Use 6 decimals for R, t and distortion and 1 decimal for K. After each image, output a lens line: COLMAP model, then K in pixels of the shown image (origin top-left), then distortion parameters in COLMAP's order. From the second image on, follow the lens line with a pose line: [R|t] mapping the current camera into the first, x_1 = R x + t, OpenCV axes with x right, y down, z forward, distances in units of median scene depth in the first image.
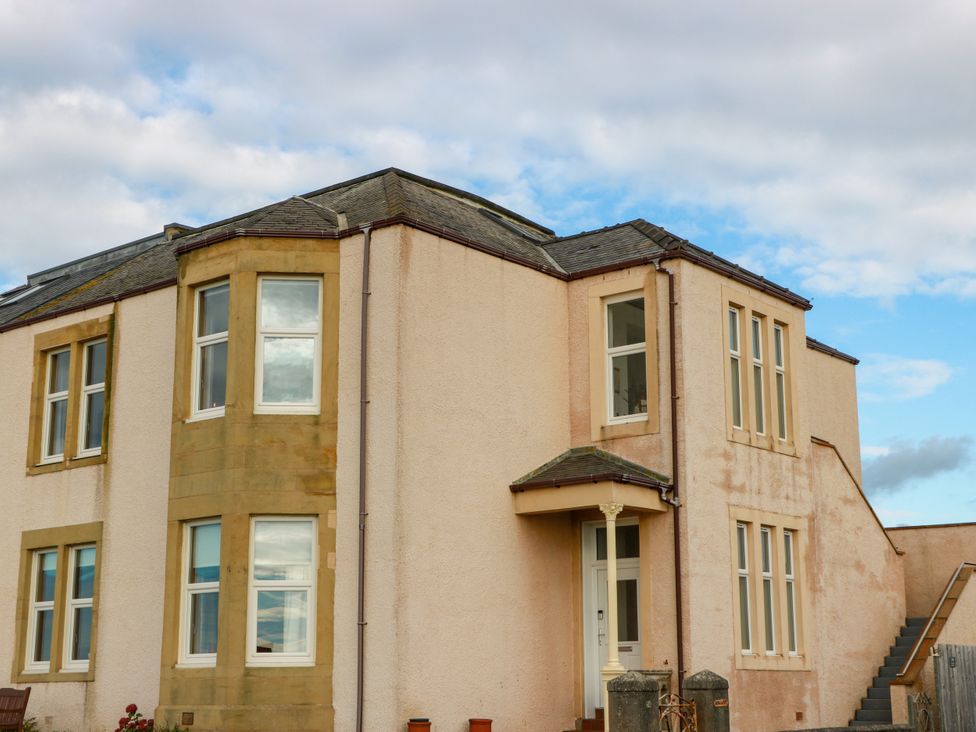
lens RADIAL K [[1404.5, 0, 490.2], [0, 1404.5, 368.0], [0, 0, 1]] dist [0.018360, 0.000000]
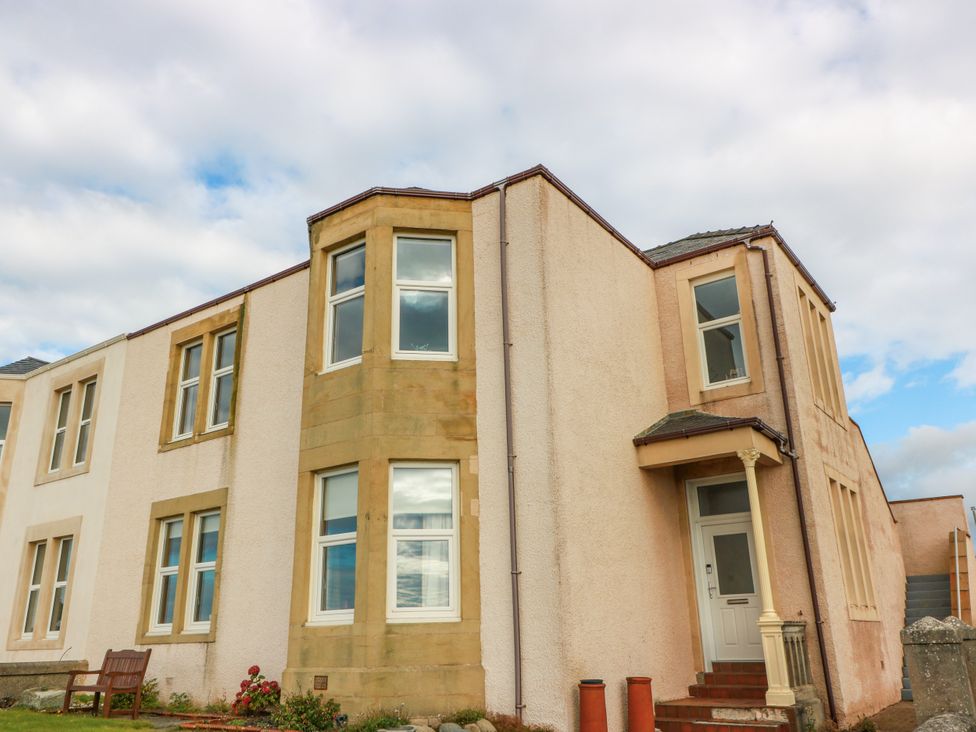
lens RADIAL K [[783.7, 0, 486.7], [0, 783.7, 362.6], [0, 0, 1]] dist [0.011617, -0.021677]
pose [[0.998136, 0.004573, 0.060859, -0.130430], [0.002678, 0.992947, -0.118531, 0.096818], [-0.060972, 0.118473, 0.991084, 0.434068]]
